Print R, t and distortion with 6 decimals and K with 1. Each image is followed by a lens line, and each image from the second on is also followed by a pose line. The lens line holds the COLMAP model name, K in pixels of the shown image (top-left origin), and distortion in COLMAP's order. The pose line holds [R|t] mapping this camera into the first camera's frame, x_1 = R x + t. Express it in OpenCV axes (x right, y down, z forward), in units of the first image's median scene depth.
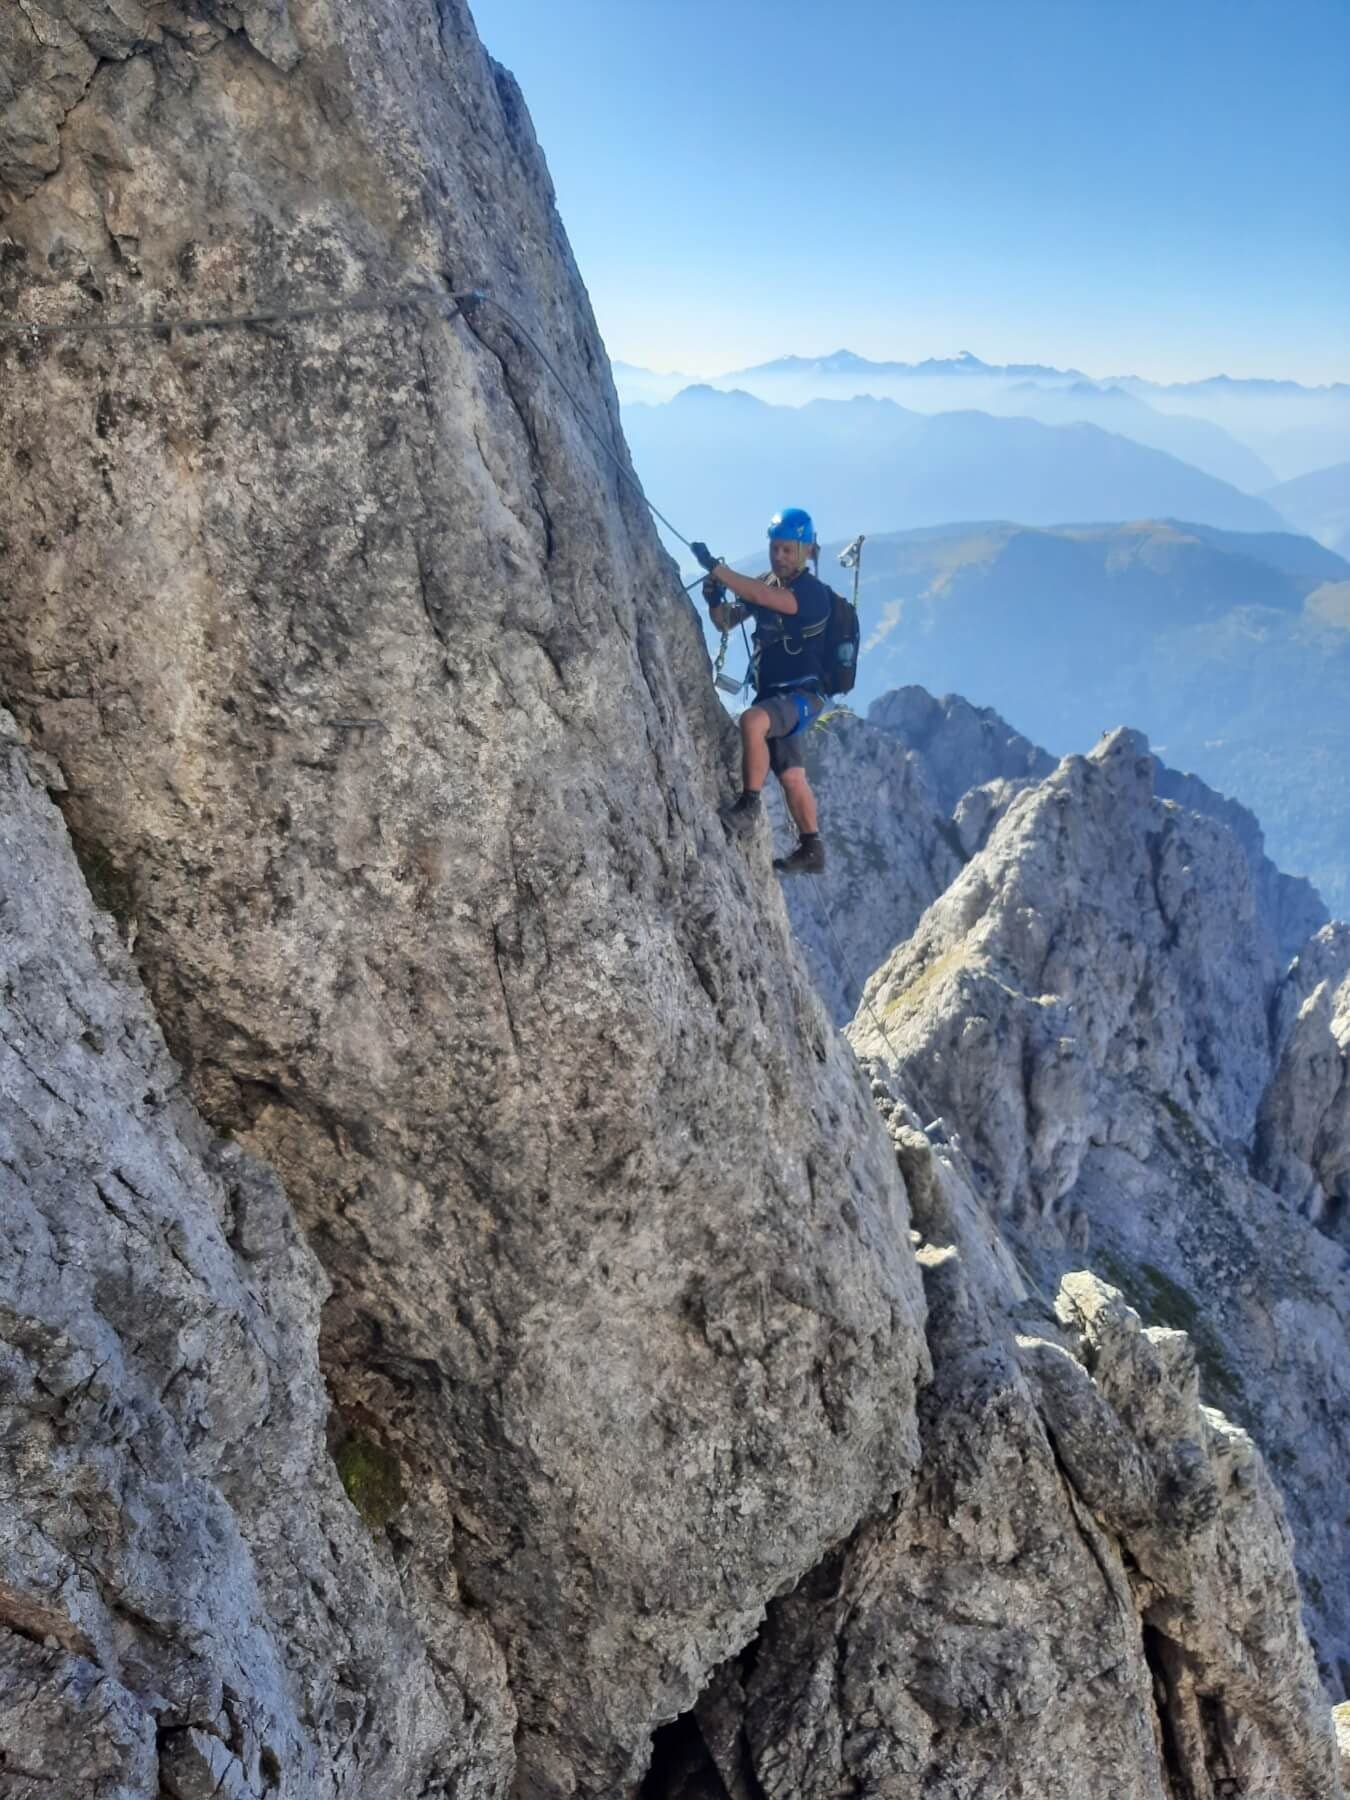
lens RADIAL K [[1443.3, 0, 689.1], [0, 1443.3, 883.0], [0, 0, 1]] dist [0.039179, -0.084699]
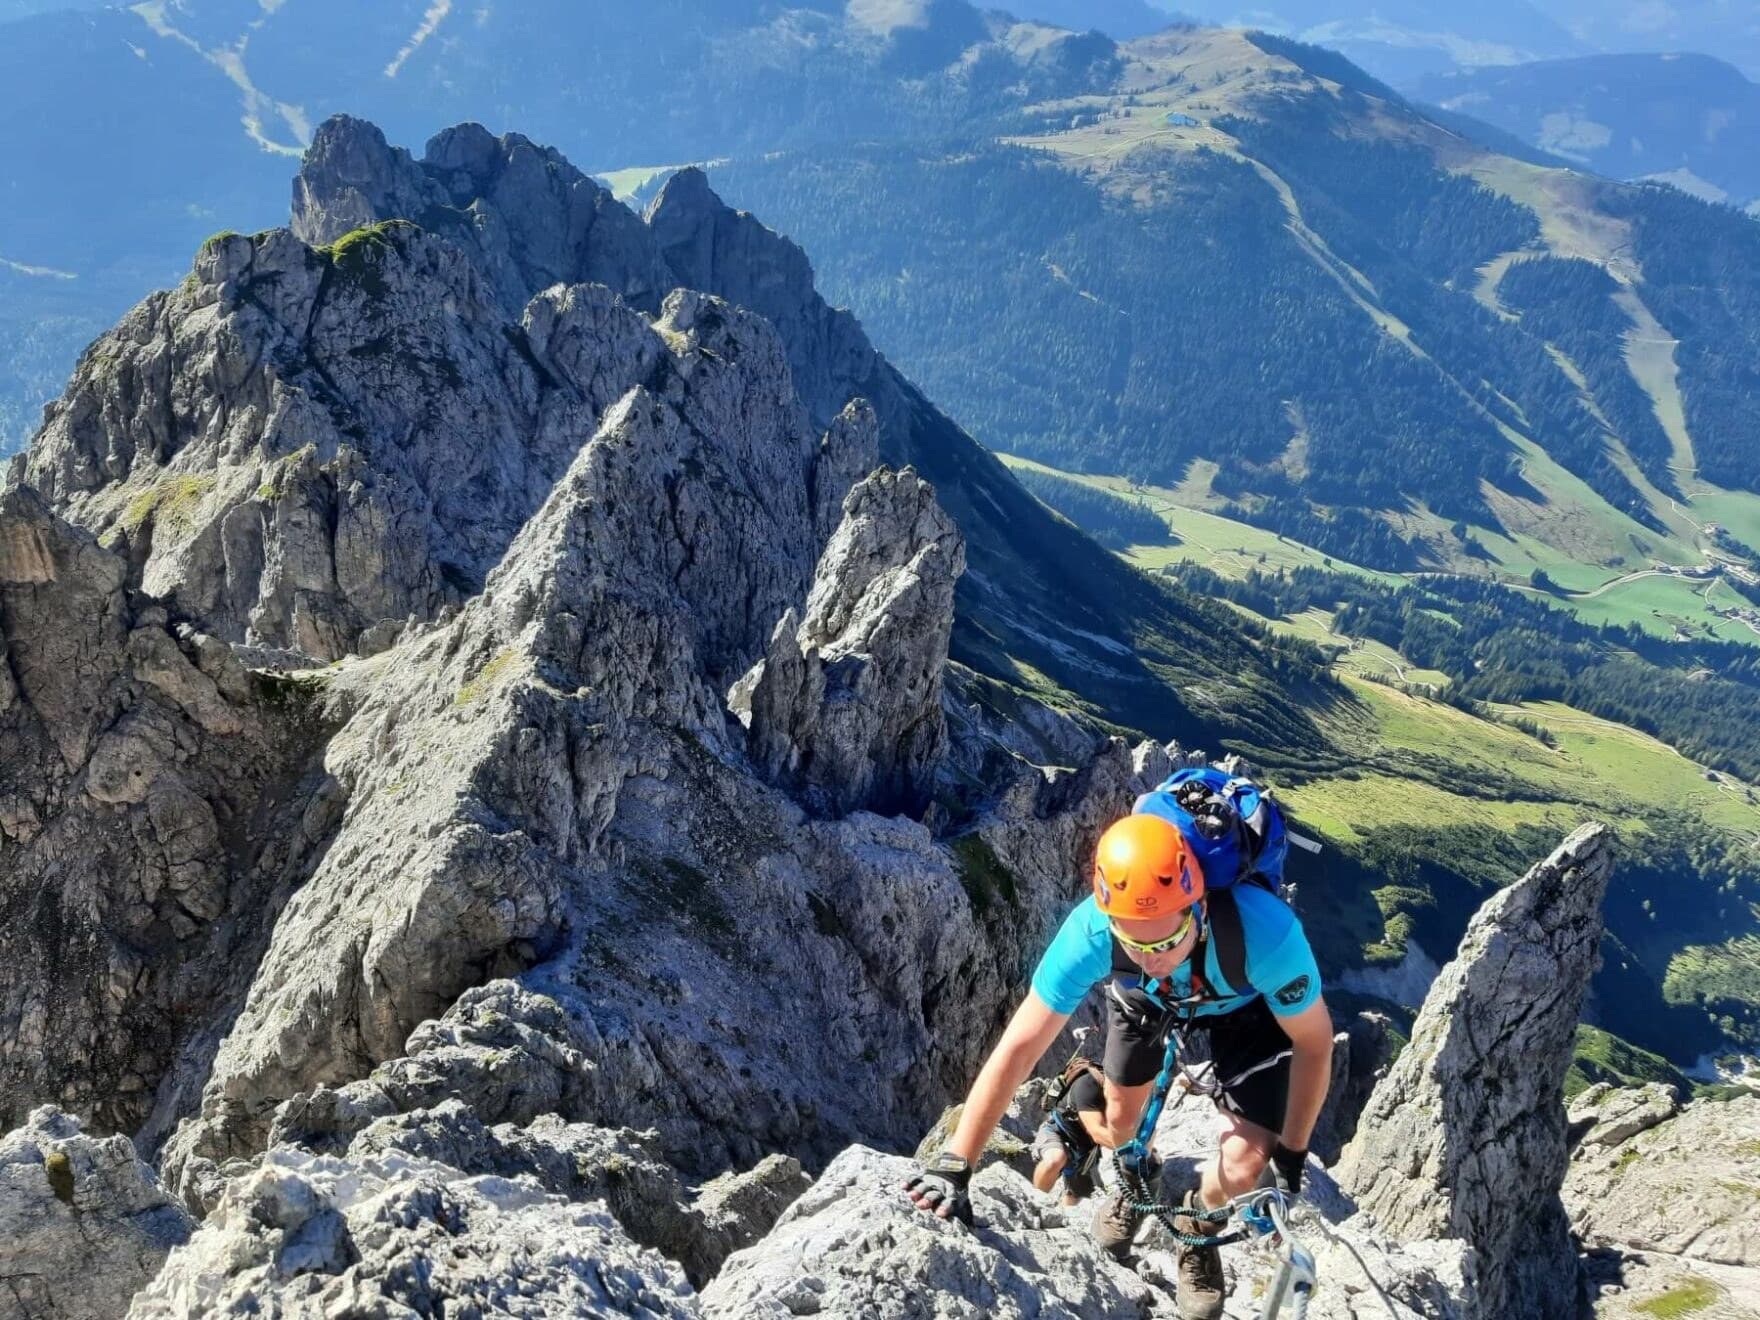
lens RADIAL K [[1377.1, 0, 889.7], [0, 1377.1, 656.3], [0, 0, 1]] dist [0.065246, -0.148661]
pose [[0.912031, -0.139088, 0.385815, 0.013716], [0.035033, 0.963719, 0.264610, -0.249204], [-0.408622, -0.227817, 0.883814, -0.222594]]
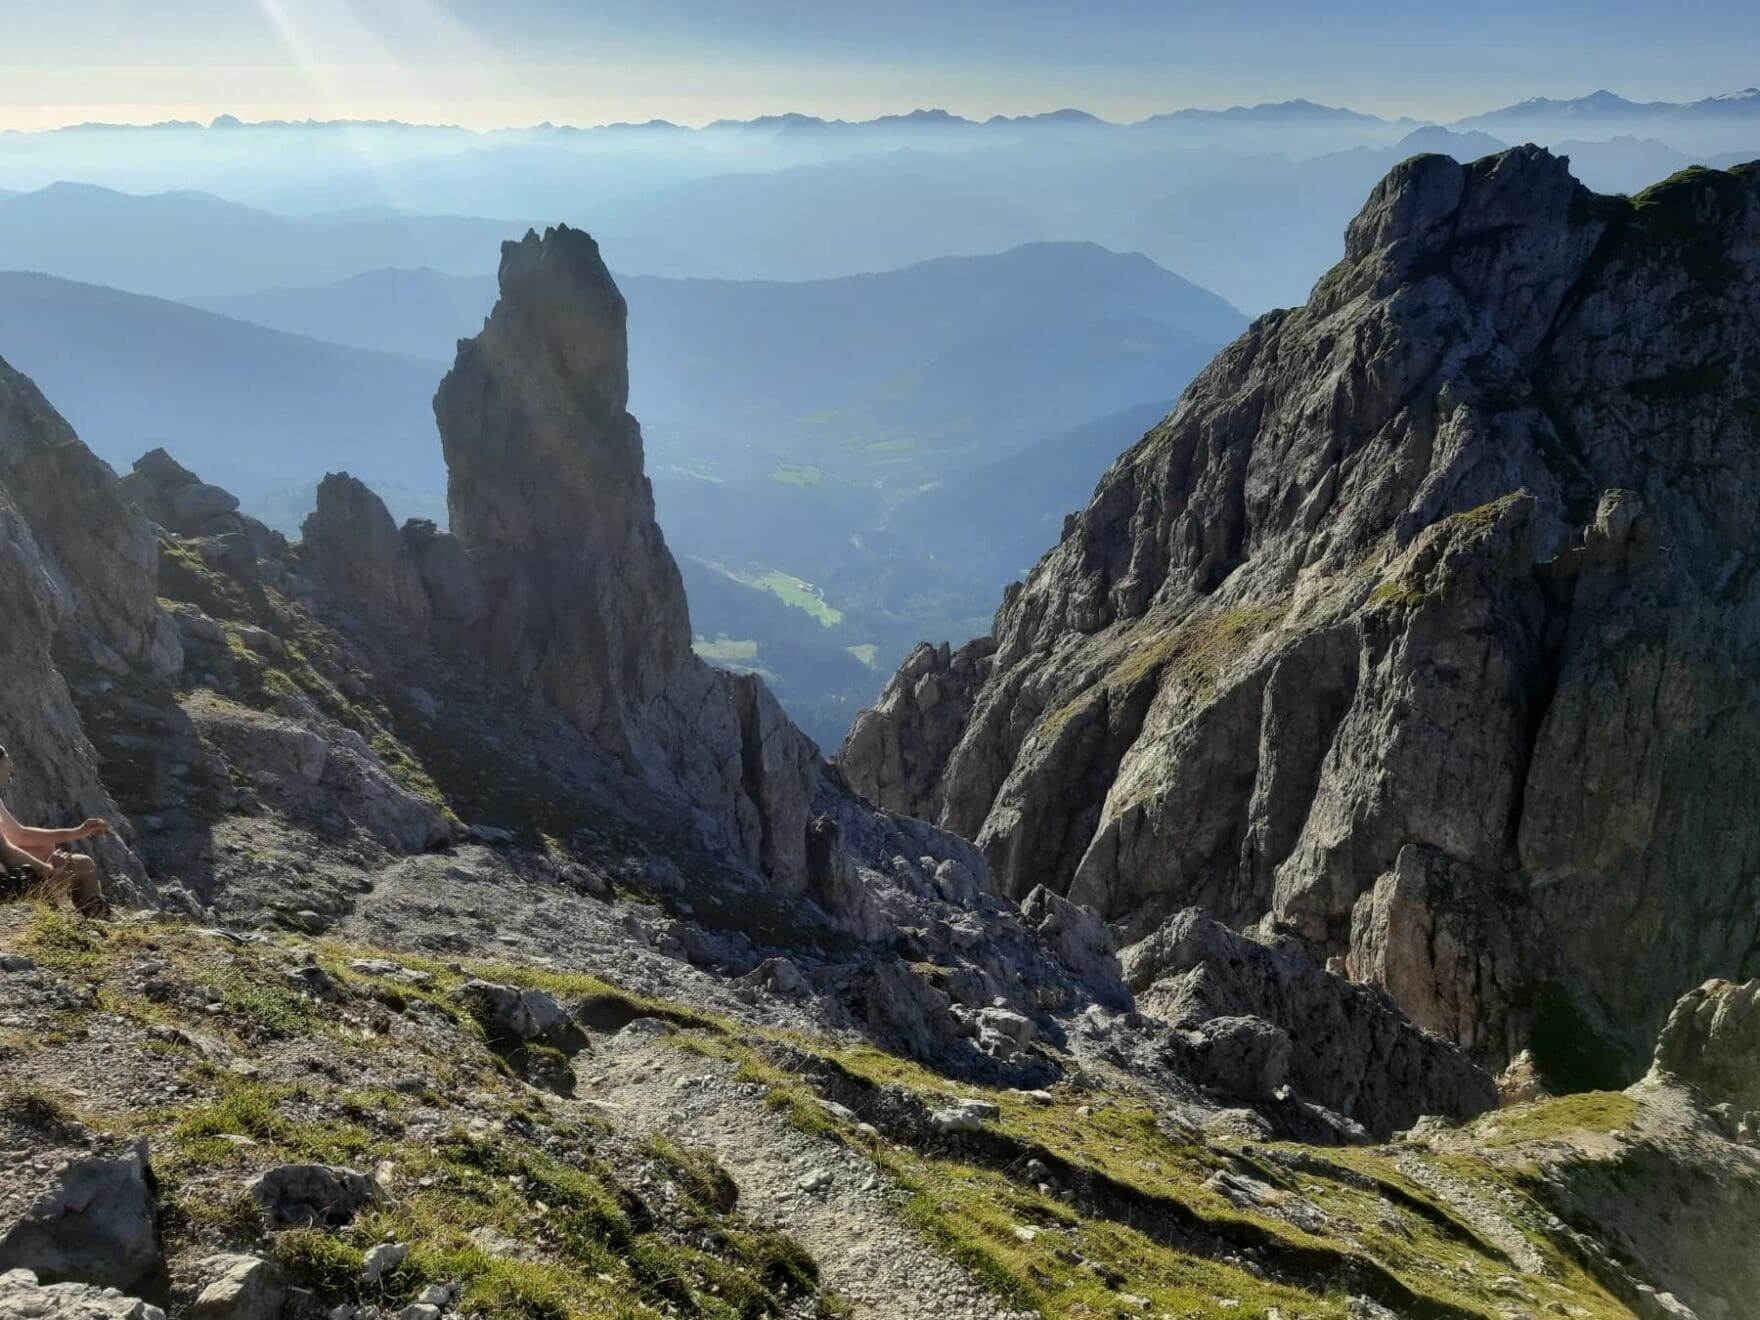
lens RADIAL K [[1411.2, 0, 866.3], [0, 1411.2, 662.8], [0, 0, 1]] dist [0.039179, -0.084699]
pose [[0.938629, 0.086064, -0.334018, -0.018322], [-0.081380, 0.996289, 0.028019, 0.188460], [0.335190, 0.000883, 0.942150, 1.610269]]
